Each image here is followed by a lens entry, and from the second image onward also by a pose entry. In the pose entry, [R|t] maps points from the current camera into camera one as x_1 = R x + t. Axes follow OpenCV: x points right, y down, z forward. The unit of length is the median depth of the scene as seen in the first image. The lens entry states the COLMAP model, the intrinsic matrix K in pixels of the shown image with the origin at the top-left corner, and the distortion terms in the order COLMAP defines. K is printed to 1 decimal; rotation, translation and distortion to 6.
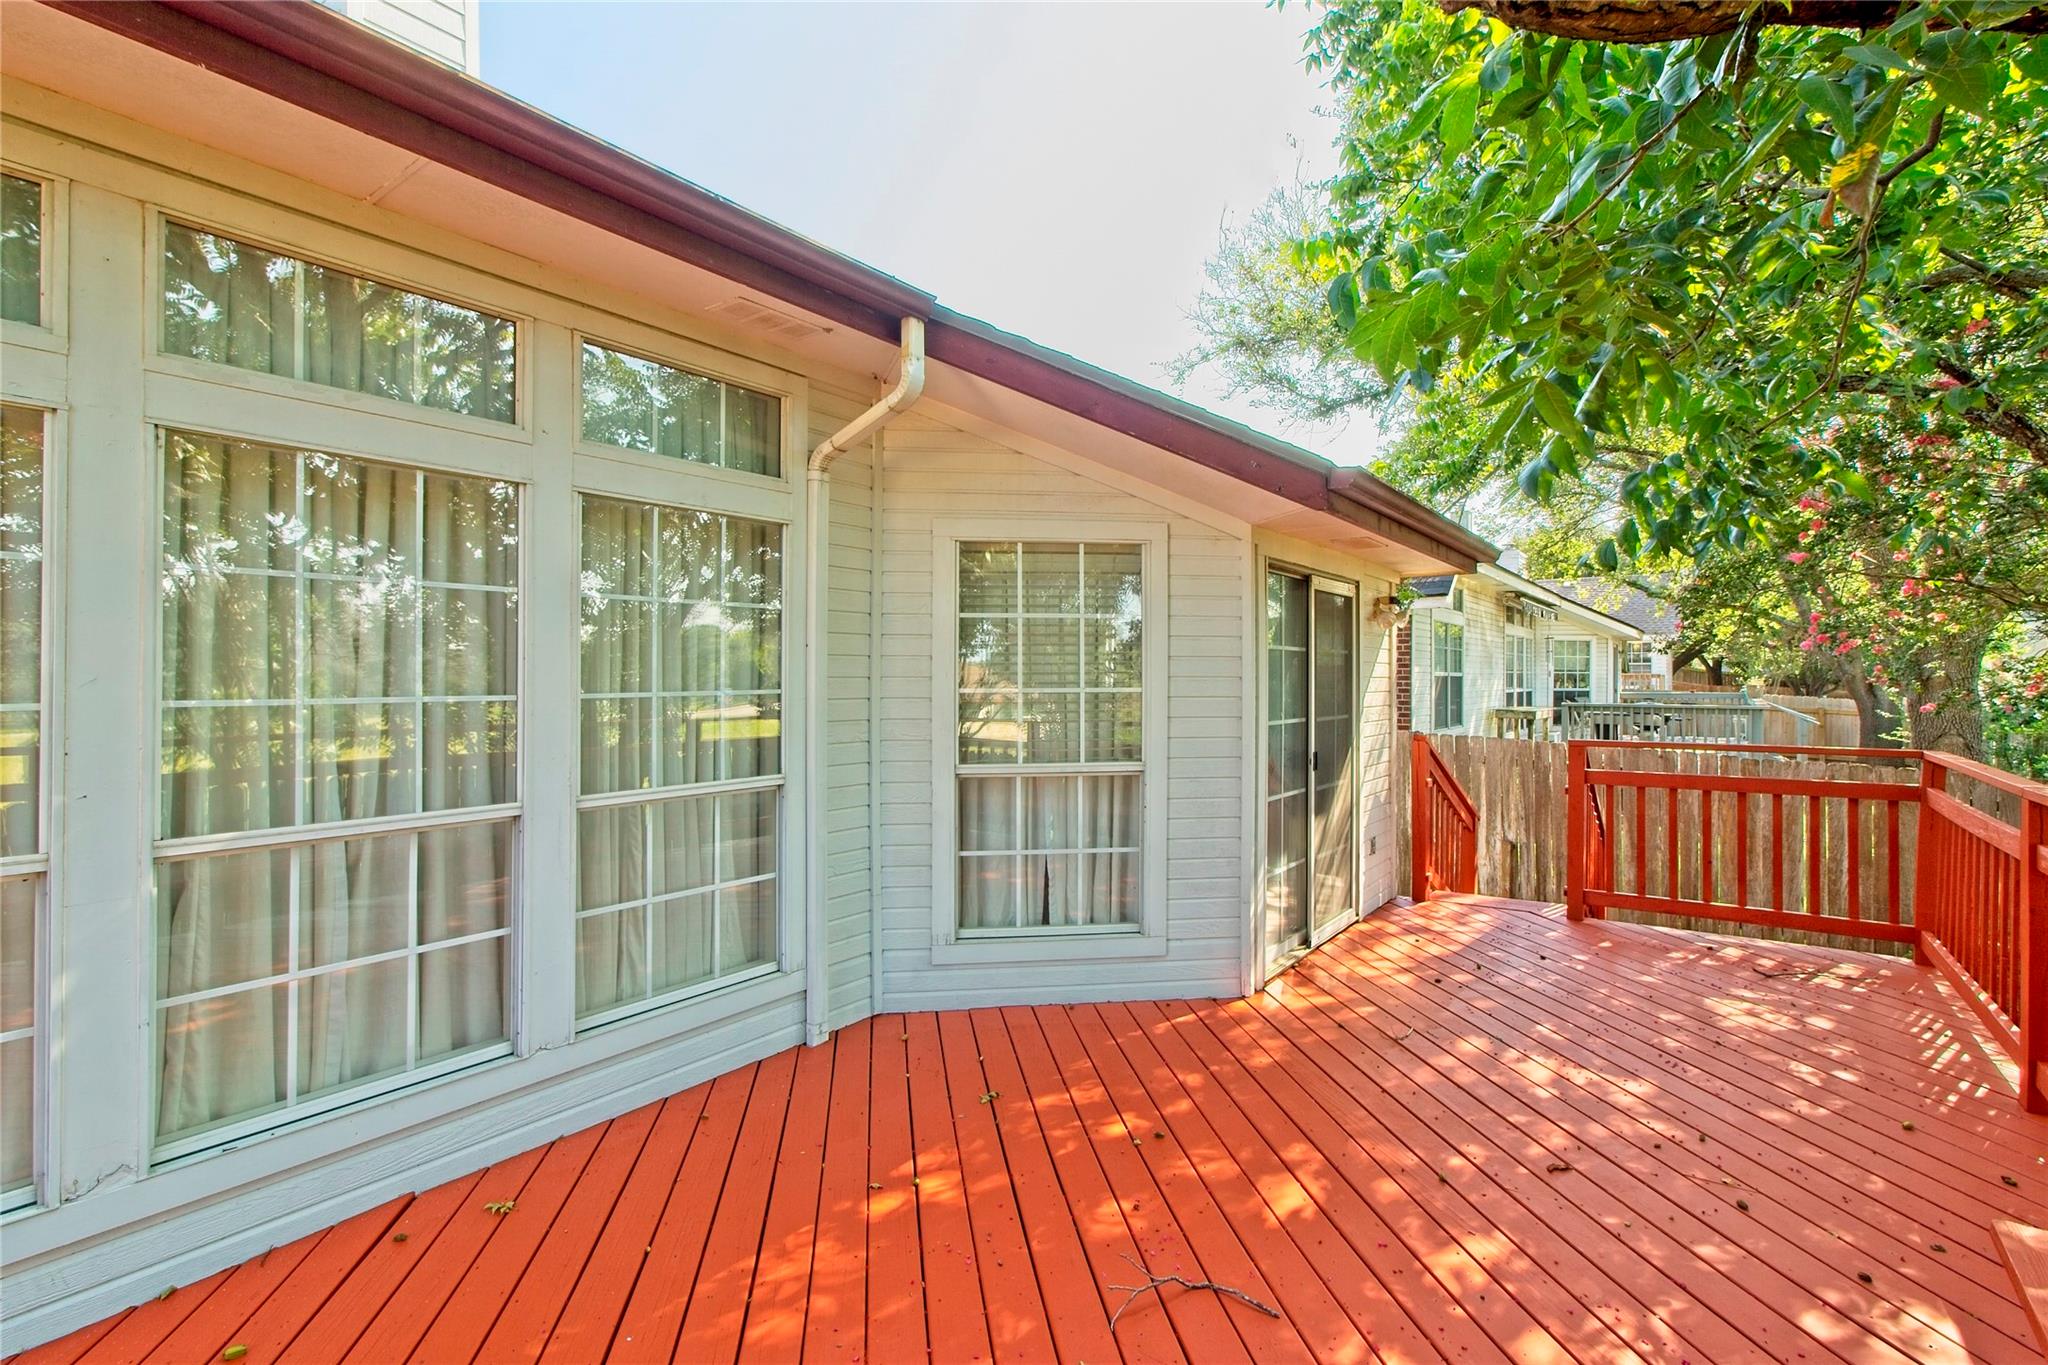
lens RADIAL K [[944.6, 0, 1022.5], [0, 944.6, 677.8], [0, 0, 1]] dist [-0.008887, 0.005974]
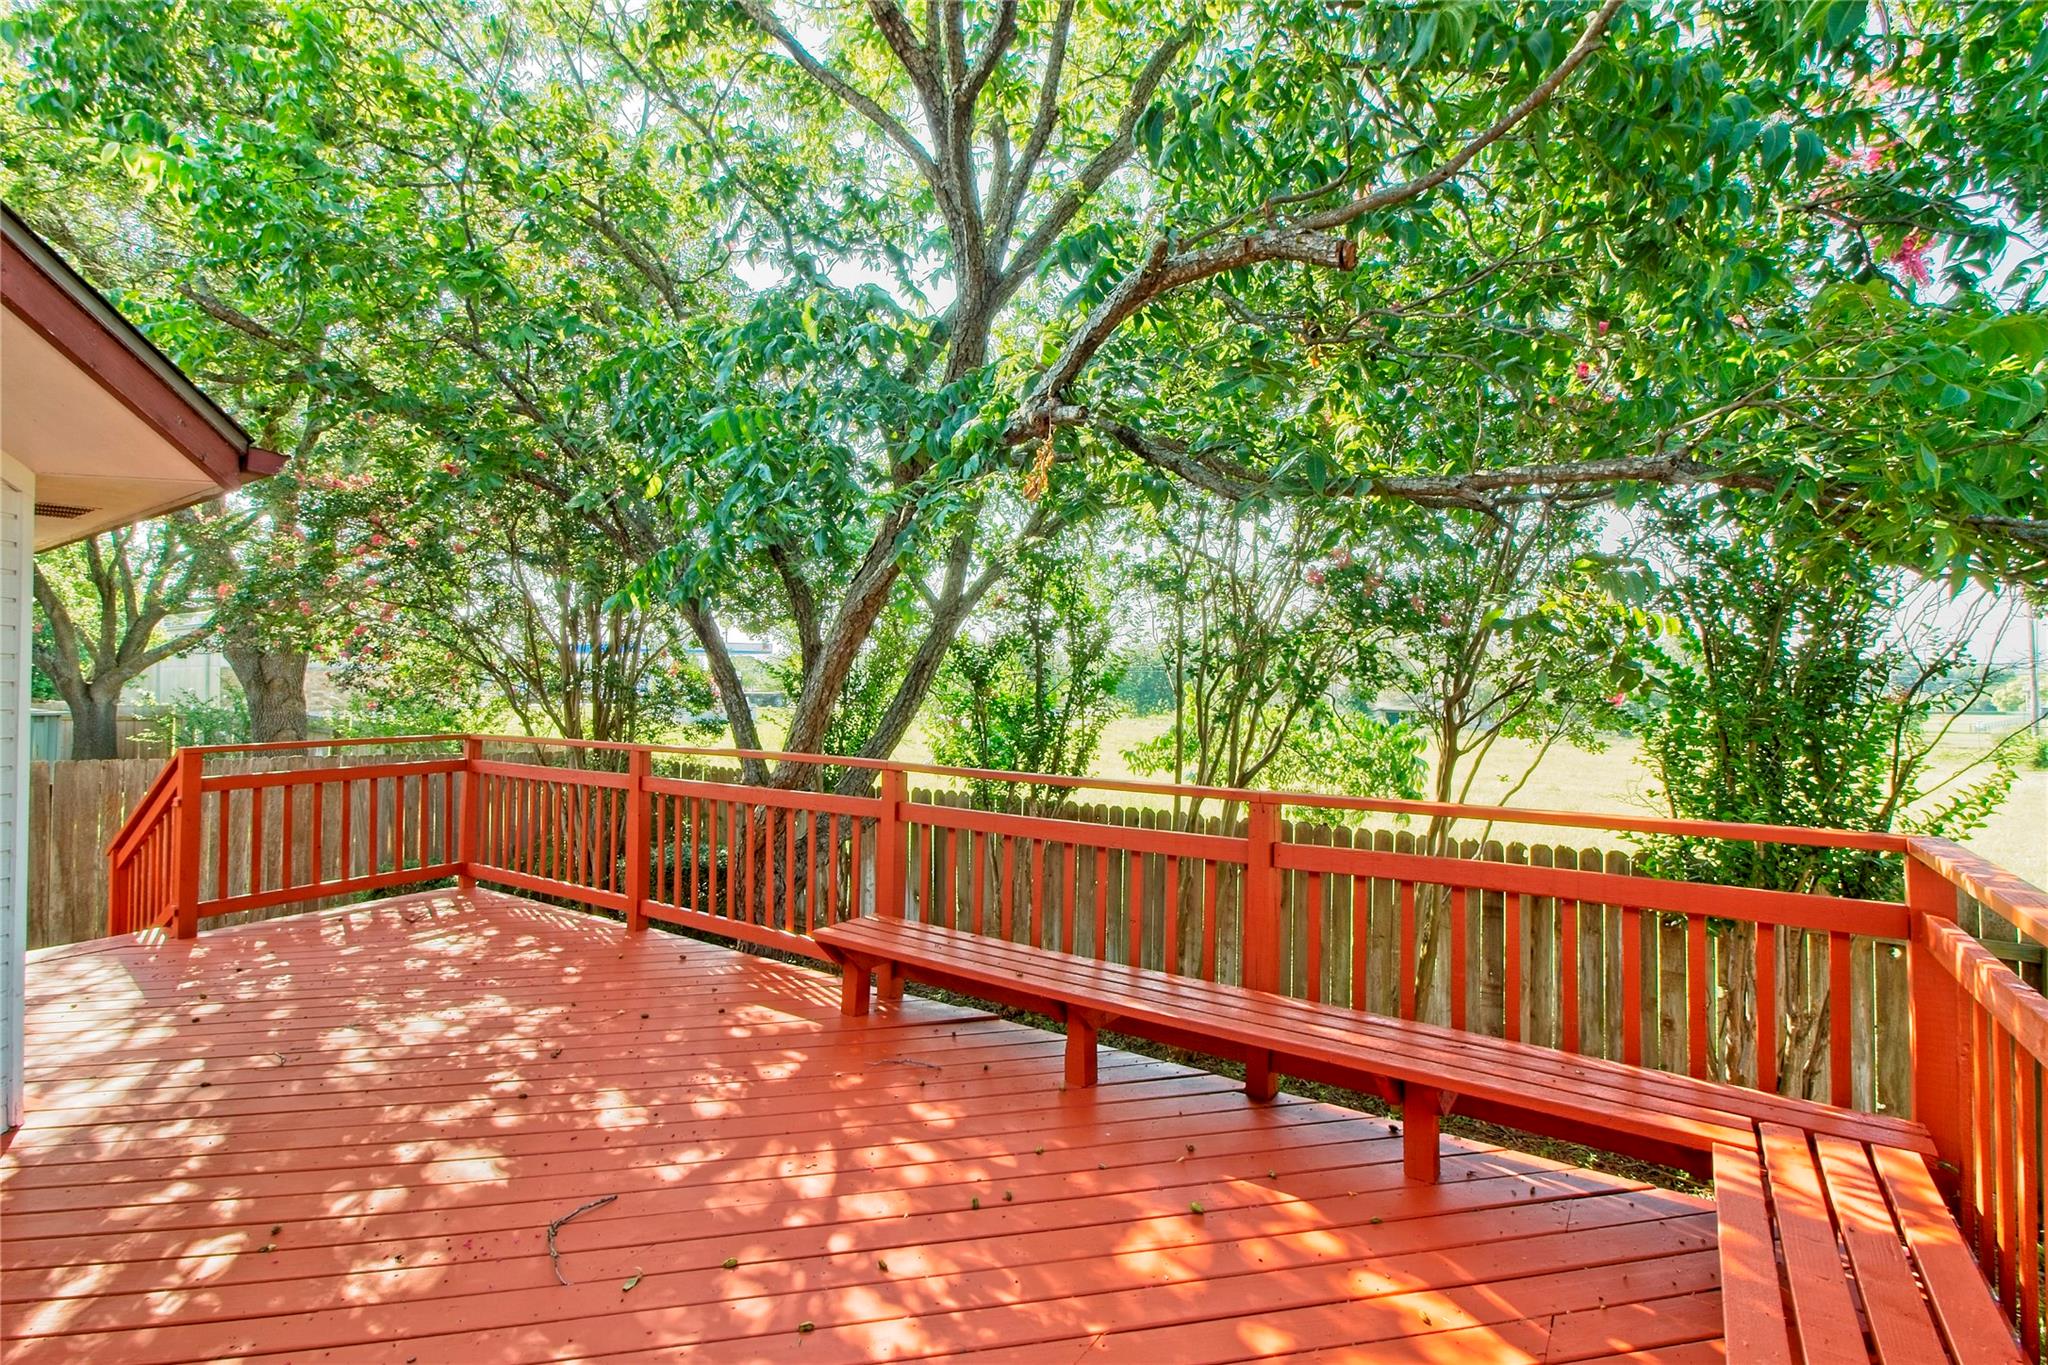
lens RADIAL K [[944.6, 0, 1023.6], [0, 944.6, 673.9], [0, 0, 1]] dist [-0.008887, 0.005974]
pose [[-0.037556, 0.003628, 0.999288, -0.648550], [0.000467, 0.999993, -0.003613, -0.006412], [-0.999294, 0.000331, -0.037558, 0.324826]]
